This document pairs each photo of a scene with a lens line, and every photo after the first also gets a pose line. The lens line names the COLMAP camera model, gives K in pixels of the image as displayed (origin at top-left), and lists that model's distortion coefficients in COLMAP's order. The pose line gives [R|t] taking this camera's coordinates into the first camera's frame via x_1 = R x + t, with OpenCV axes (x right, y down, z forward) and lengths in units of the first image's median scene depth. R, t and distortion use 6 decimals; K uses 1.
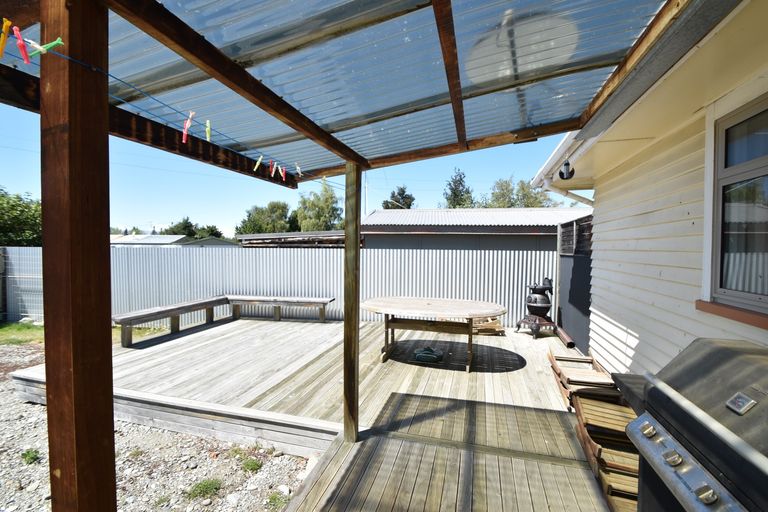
lens RADIAL K [[348.8, 0, 380.4], [0, 348.8, 254.6], [0, 0, 1]] dist [-0.000489, -0.000122]
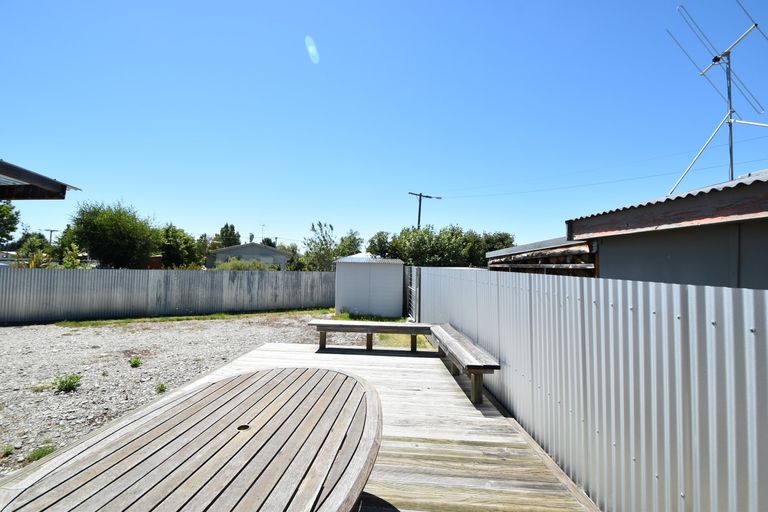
lens RADIAL K [[348.8, 0, 380.4], [0, 348.8, 254.6], [0, 0, 1]] dist [-0.000489, -0.000122]
pose [[0.142058, -0.030275, -0.989395, 0.351216], [-0.034586, 0.998770, -0.035528, -0.012215], [0.989254, 0.039266, 0.140836, 0.750817]]
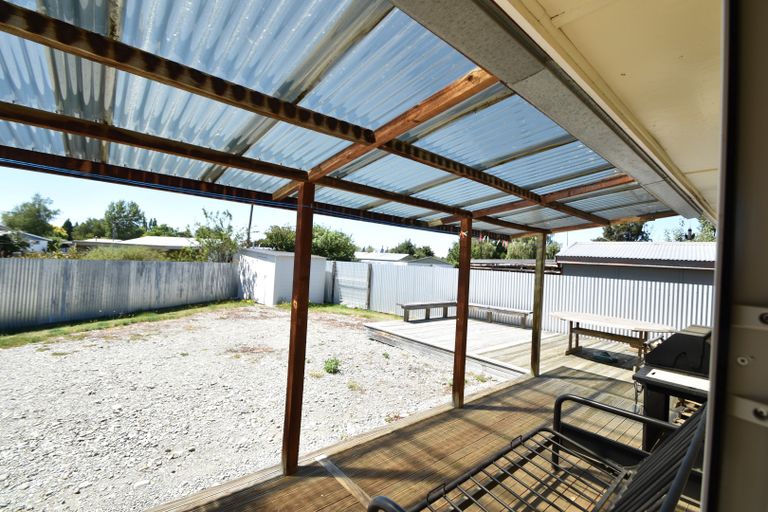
lens RADIAL K [[348.8, 0, 380.4], [0, 348.8, 254.6], [0, 0, 1]] dist [-0.000489, -0.000122]
pose [[0.841239, 0.031996, -0.539716, 0.085891], [-0.063495, 0.997186, -0.039852, 0.001053], [0.536922, 0.067795, 0.840903, -0.439272]]
